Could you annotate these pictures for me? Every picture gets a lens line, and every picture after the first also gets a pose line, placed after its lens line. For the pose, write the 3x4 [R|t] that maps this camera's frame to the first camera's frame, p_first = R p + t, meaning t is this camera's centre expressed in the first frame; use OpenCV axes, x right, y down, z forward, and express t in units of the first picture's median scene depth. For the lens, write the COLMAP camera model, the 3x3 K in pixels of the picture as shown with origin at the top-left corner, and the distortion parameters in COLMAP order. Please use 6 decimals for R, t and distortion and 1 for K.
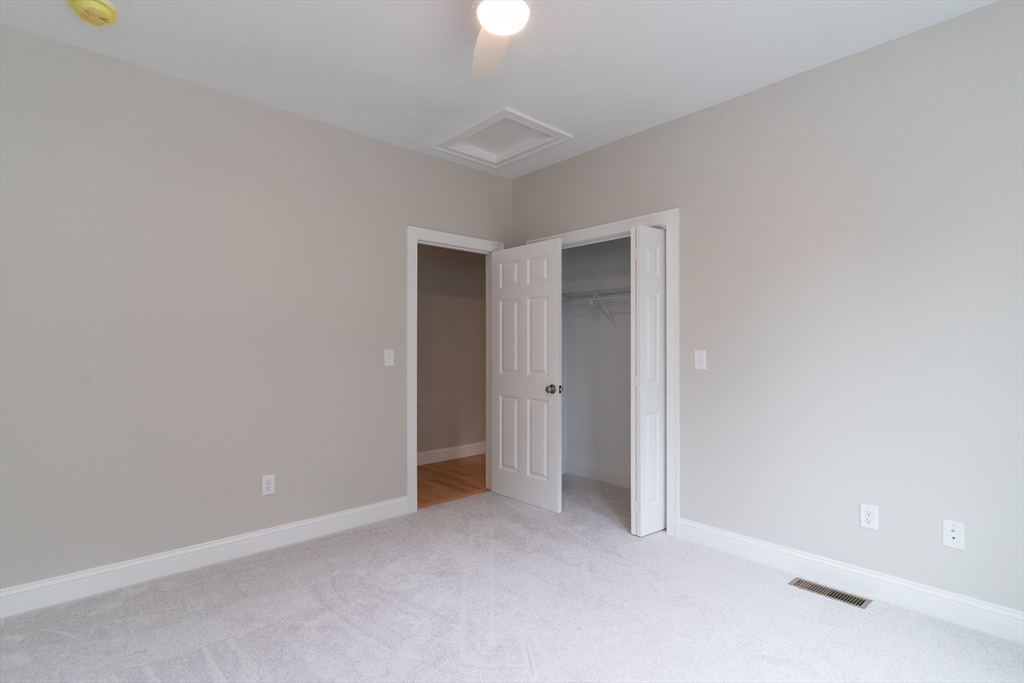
lens RADIAL K [[517.2, 0, 510.2], [0, 517.2, 344.7], [0, 0, 1]] dist [0.012522, -0.000561]
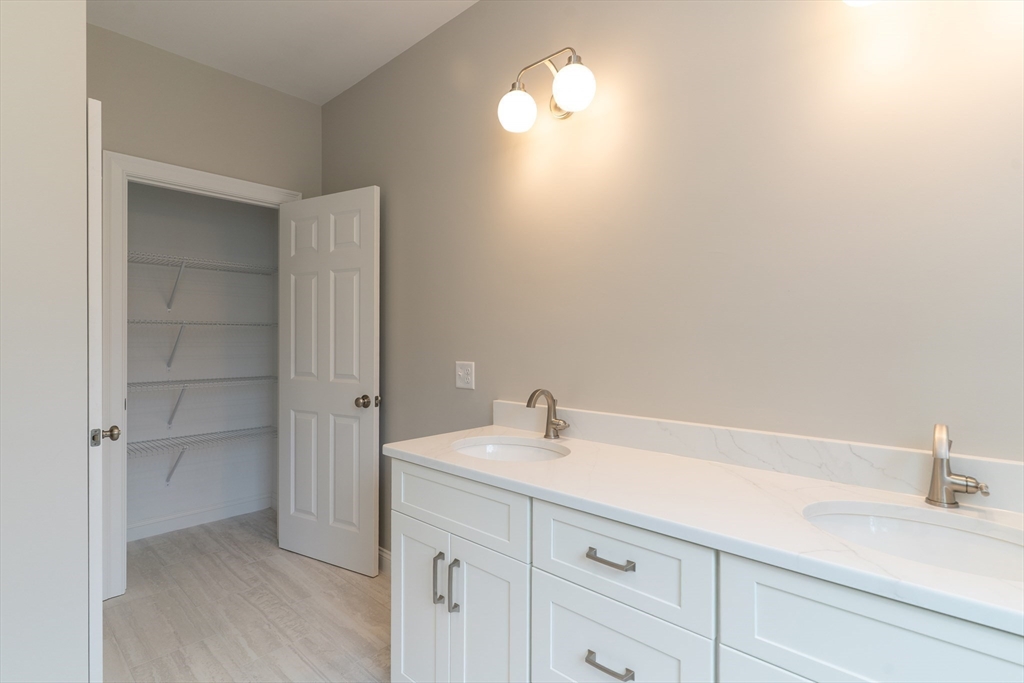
lens RADIAL K [[517.2, 0, 507.1], [0, 517.2, 338.5], [0, 0, 1]] dist [0.012522, -0.000561]
pose [[0.997312, 0.004667, 0.073122, 0.220683], [-0.005994, 0.999821, 0.017935, -0.013014], [-0.073026, -0.018325, 0.997162, 0.285635]]
